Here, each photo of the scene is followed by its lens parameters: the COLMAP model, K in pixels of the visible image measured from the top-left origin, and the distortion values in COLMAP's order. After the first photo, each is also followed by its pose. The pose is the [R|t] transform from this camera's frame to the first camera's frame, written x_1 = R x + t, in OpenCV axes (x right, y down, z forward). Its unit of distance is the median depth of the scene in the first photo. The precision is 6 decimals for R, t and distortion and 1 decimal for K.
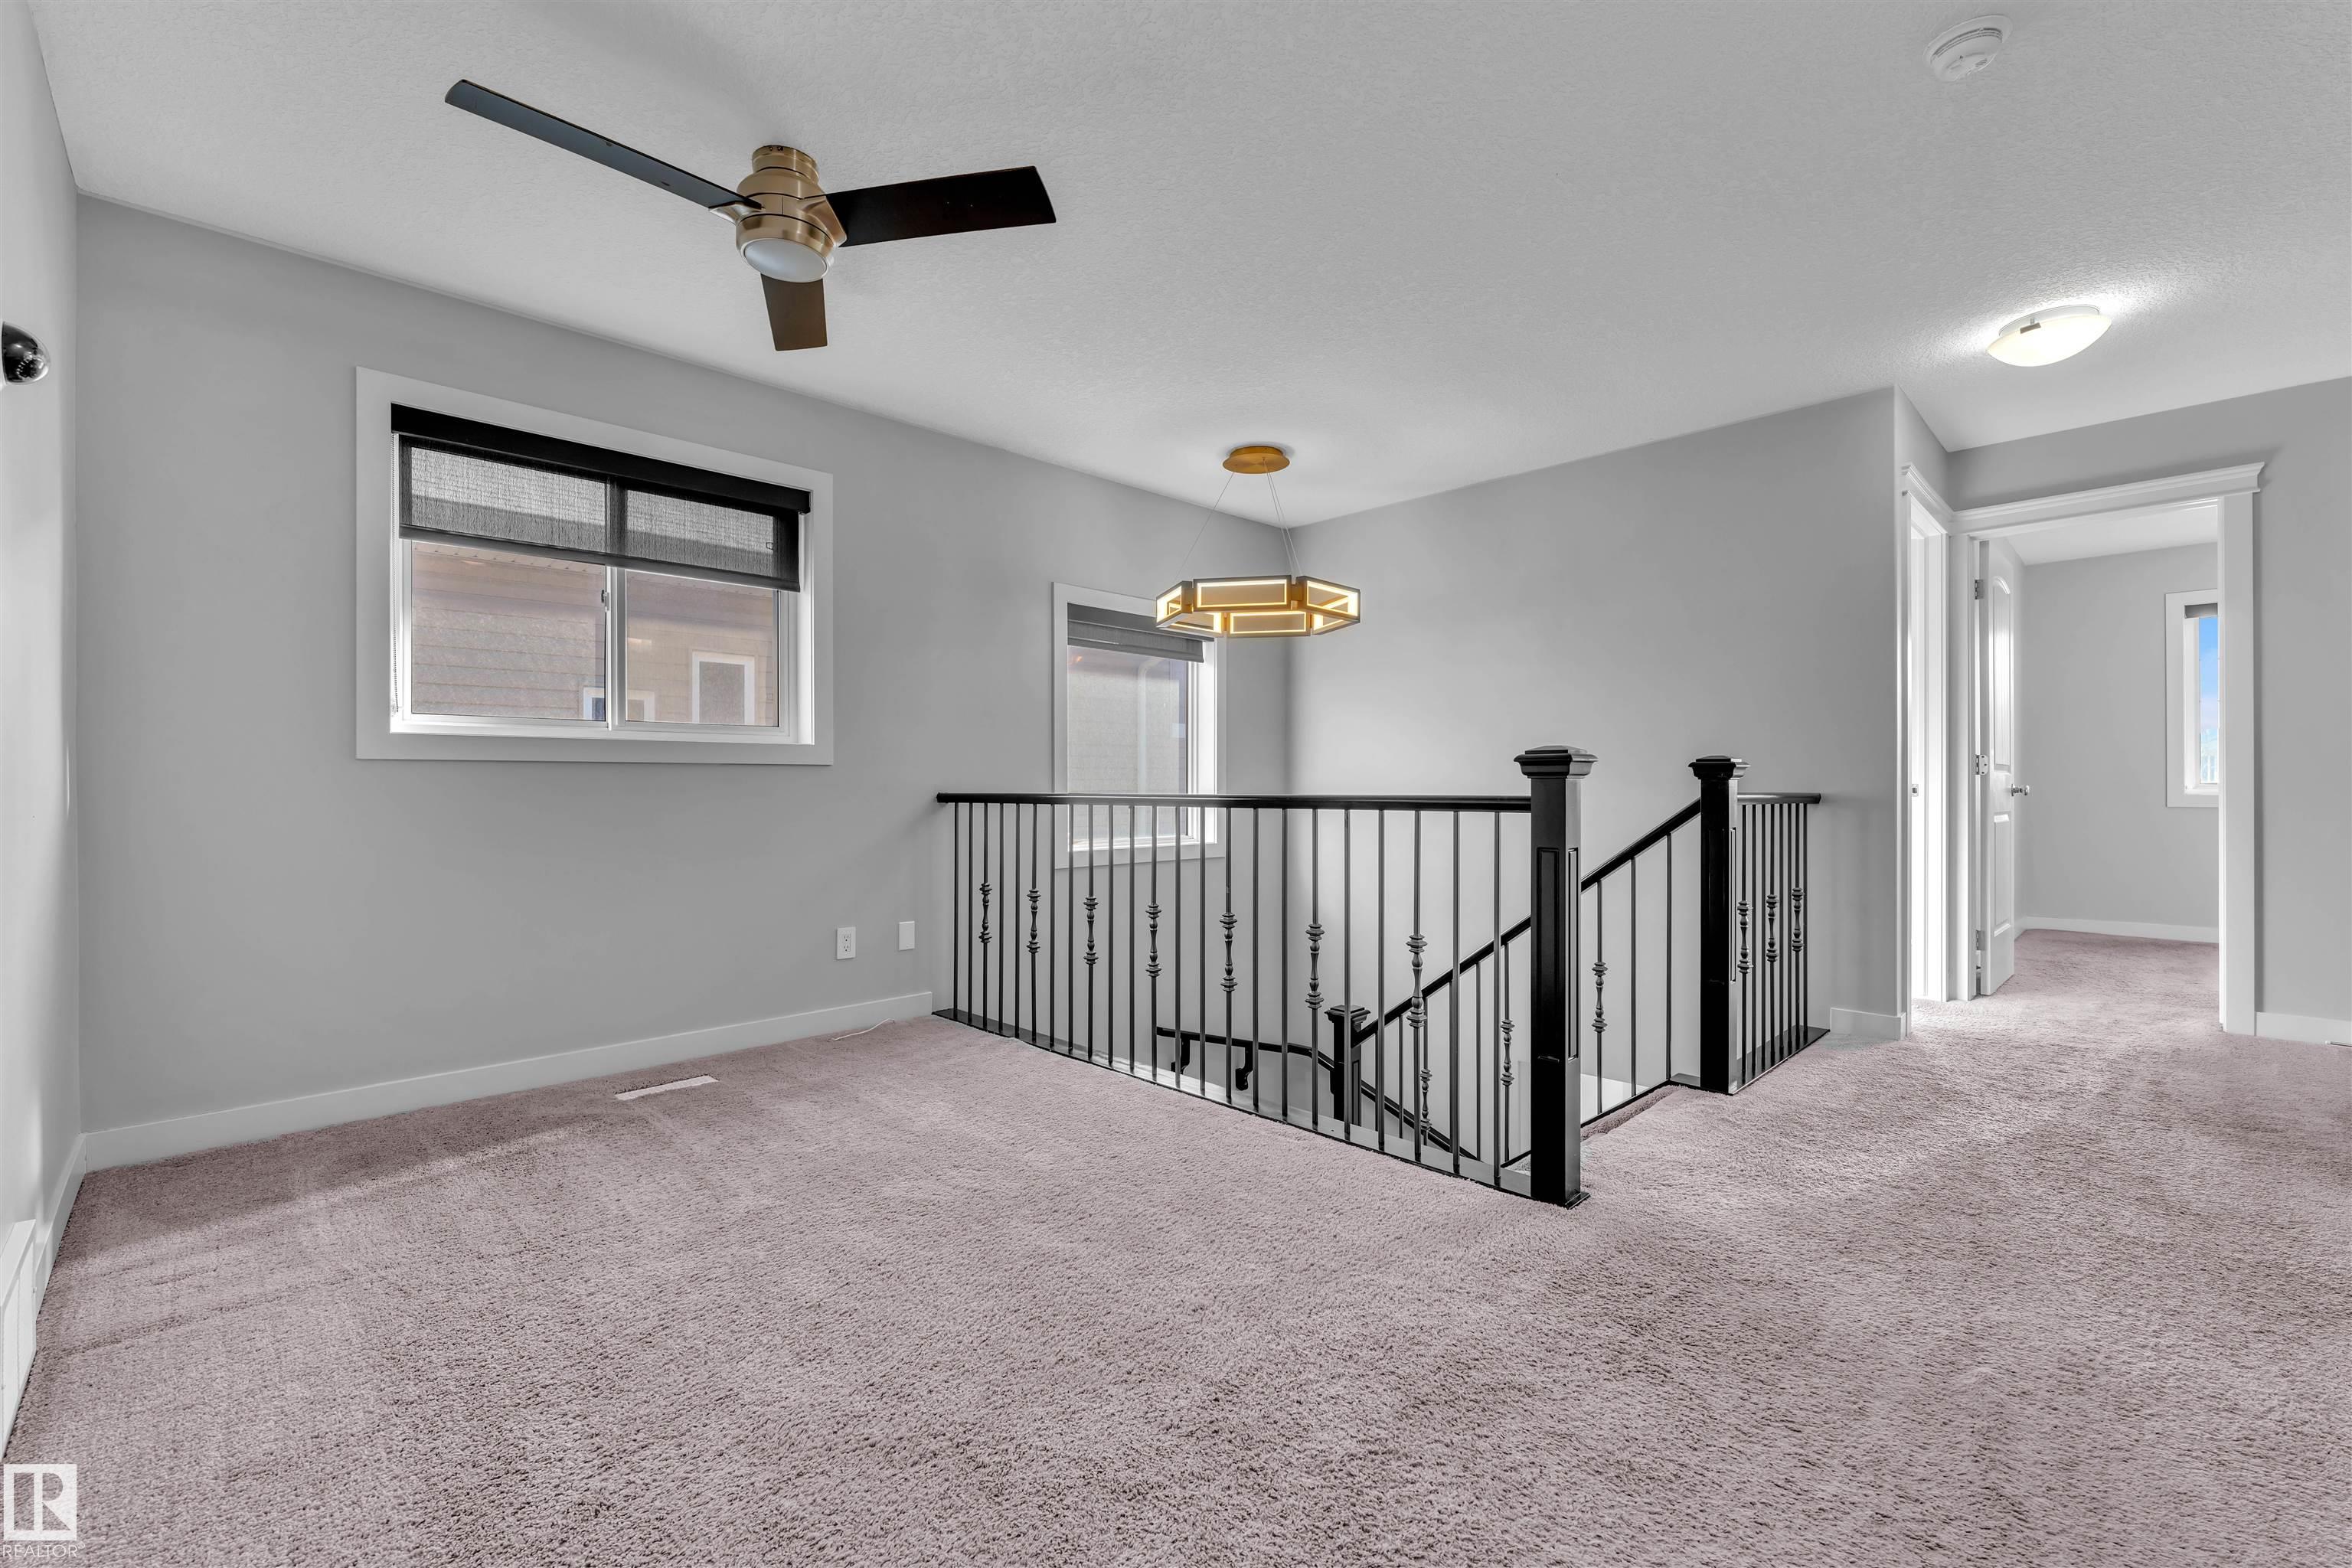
lens RADIAL K [[938.4, 0, 1194.9], [0, 938.4, 784.6], [0, 0, 1]] dist [-0.002829, -0.000164]
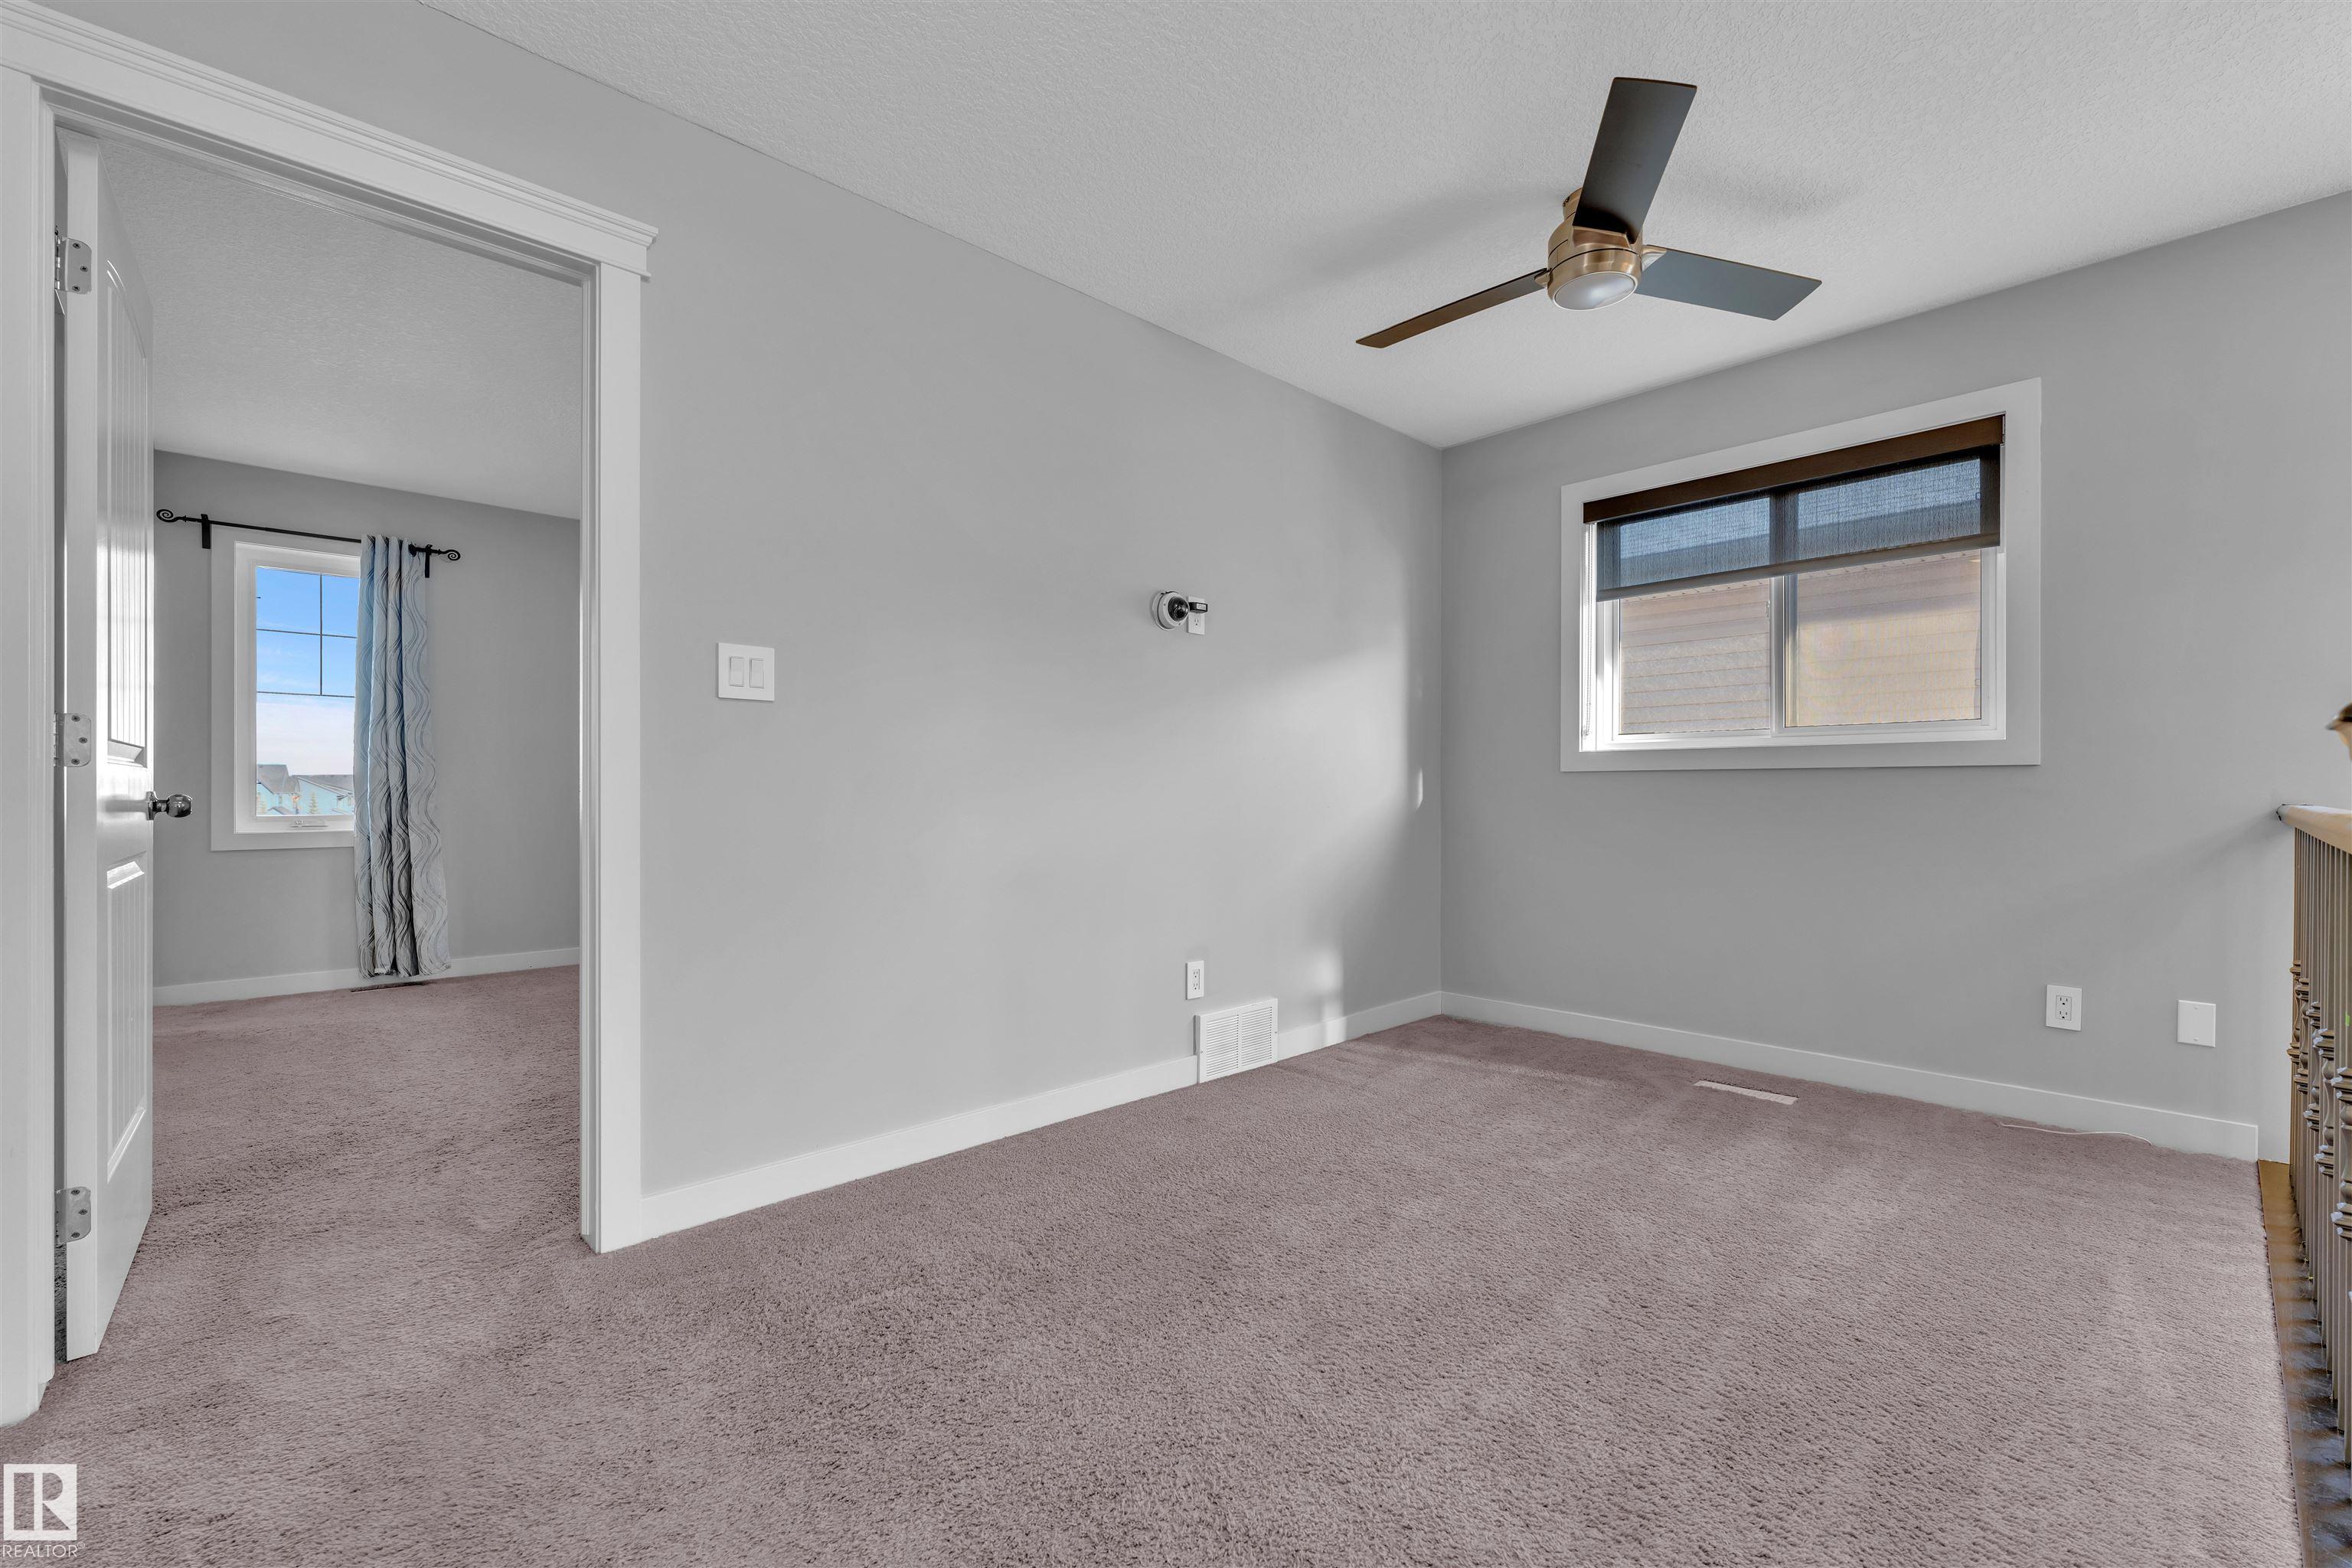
lens RADIAL K [[938.4, 0, 1160.5], [0, 938.4, 791.2], [0, 0, 1]] dist [-0.002829, -0.000164]
pose [[0.015891, 0.003453, -0.999868, 0.437157], [0.001164, 0.999993, 0.003472, -0.004160], [0.999873, -0.001219, 0.015887, 0.360289]]
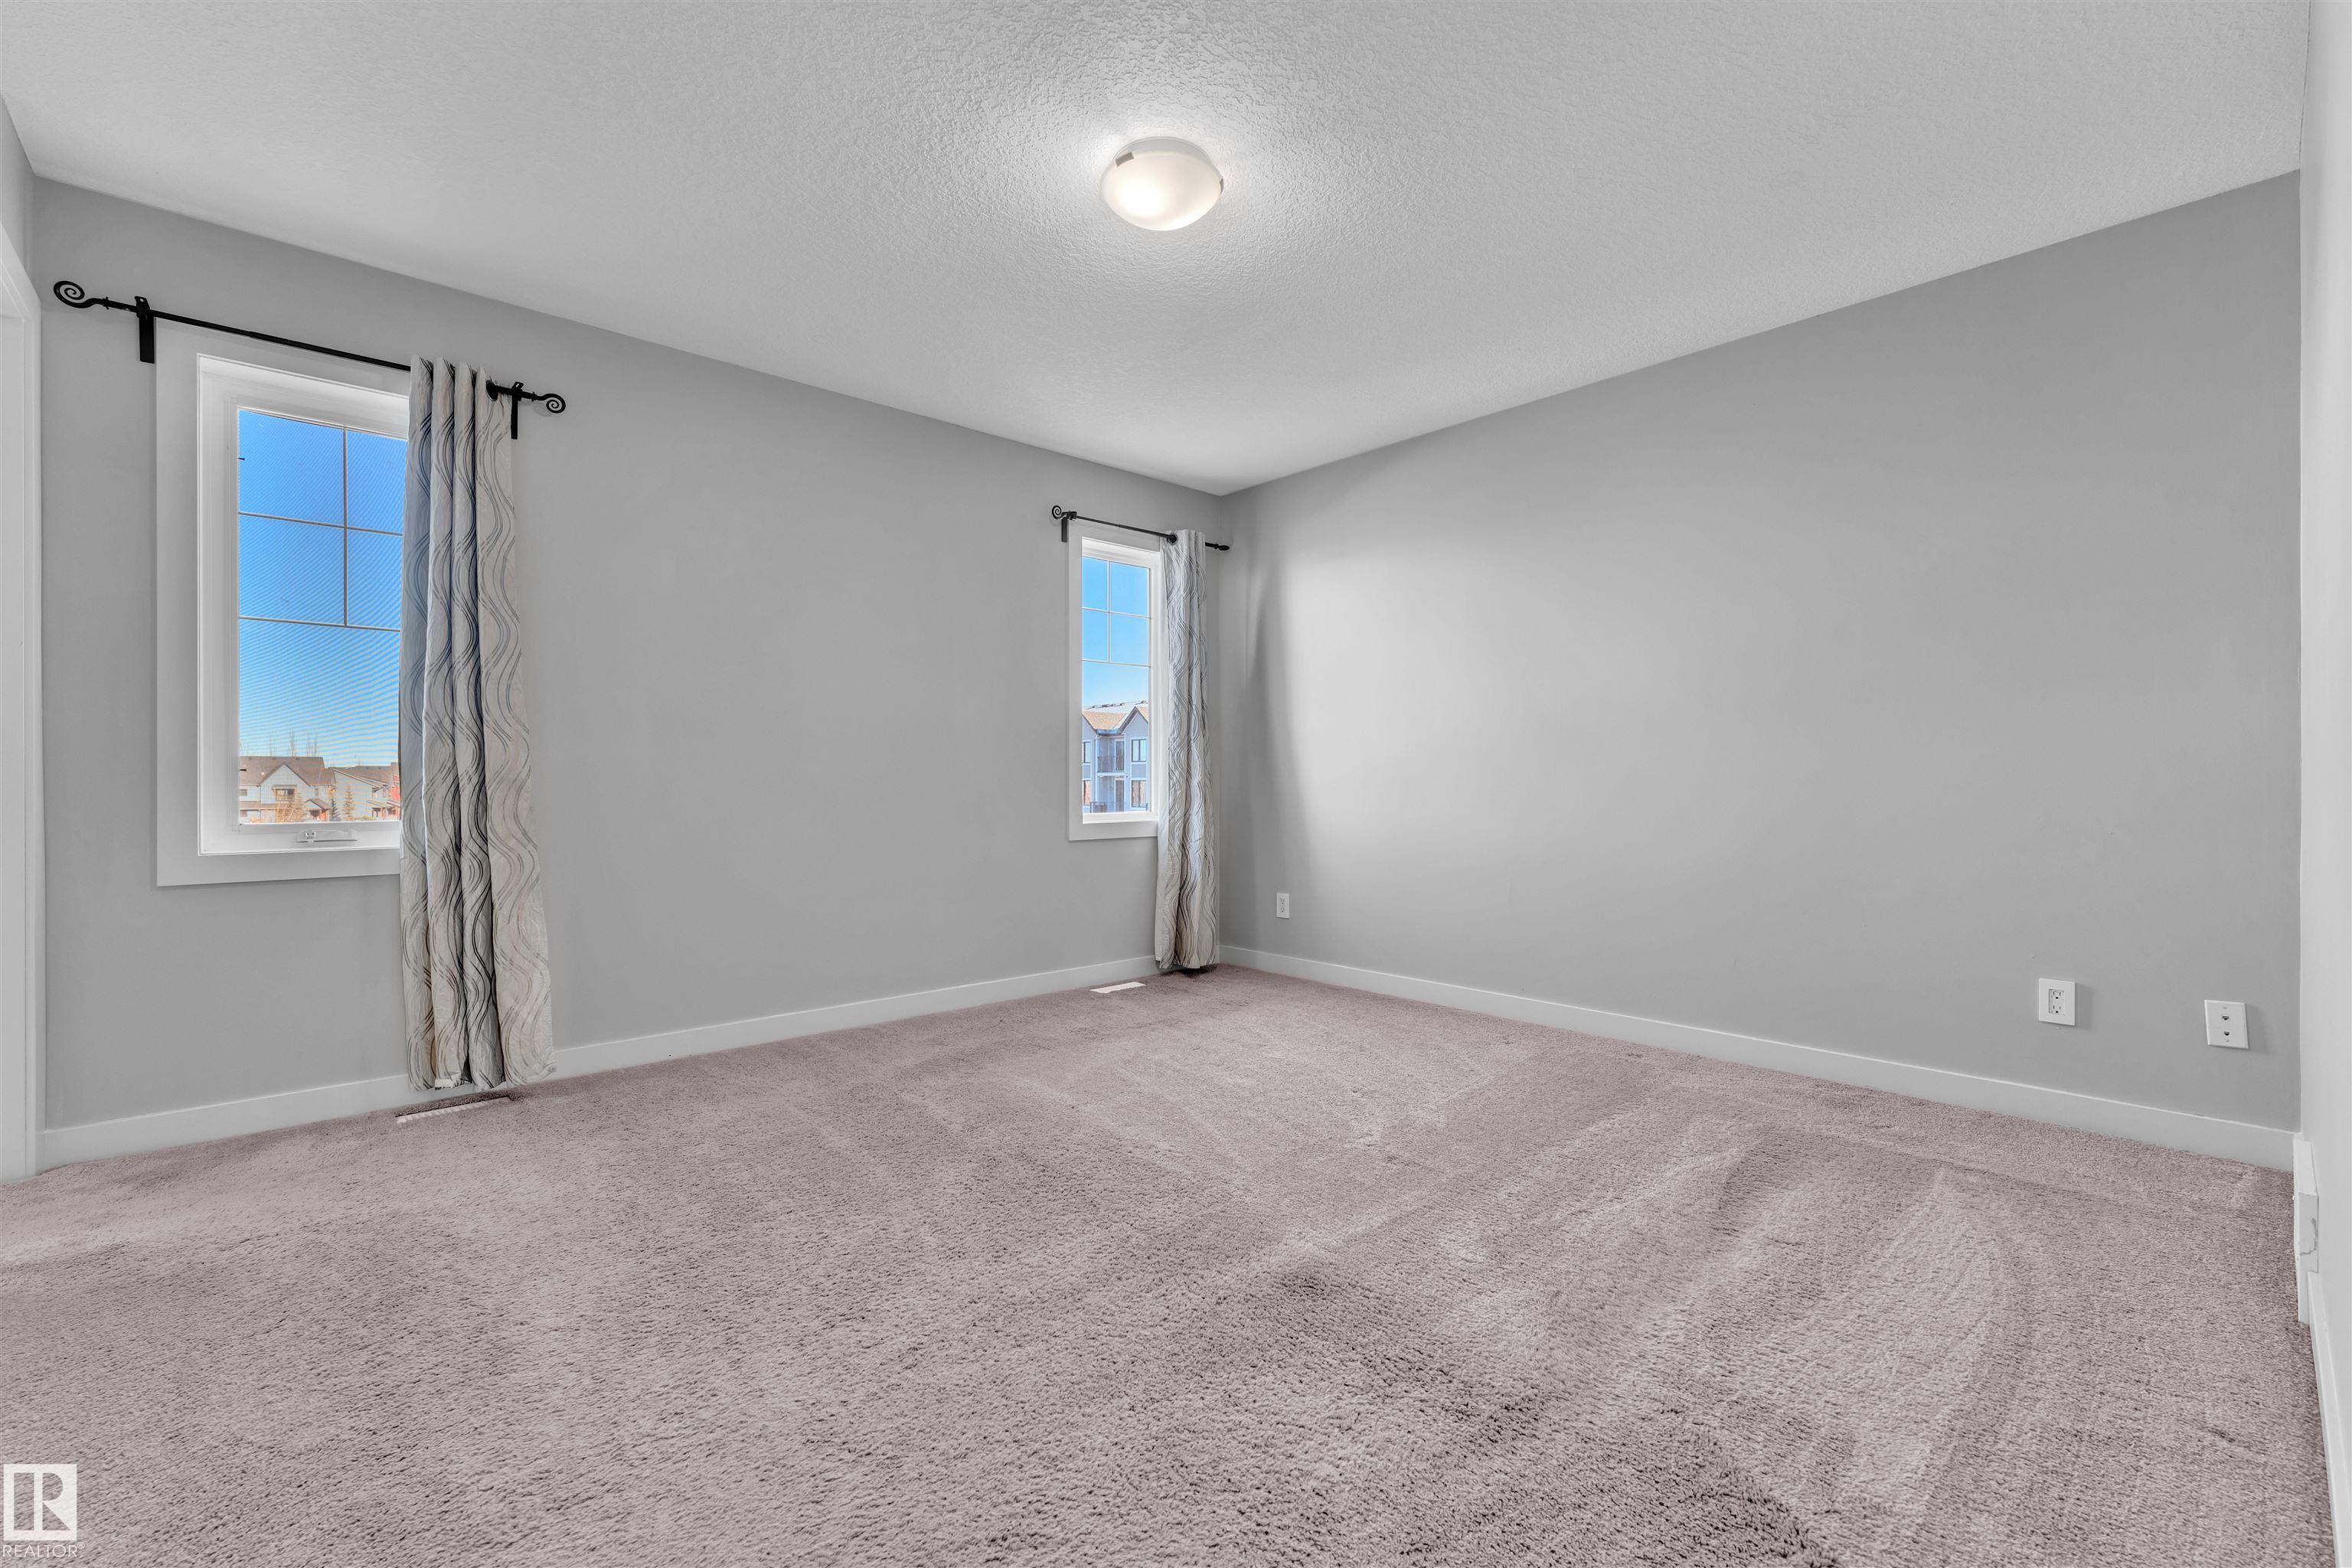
lens RADIAL K [[938.4, 0, 1170.5], [0, 938.4, 776.5], [0, 0, 1]] dist [-0.002829, -0.000164]
pose [[-0.000069, 0.000446, -1.000000, 0.262532], [0.006421, 0.999979, 0.000445, -0.003560], [0.999979, -0.006421, -0.000072, 0.211816]]
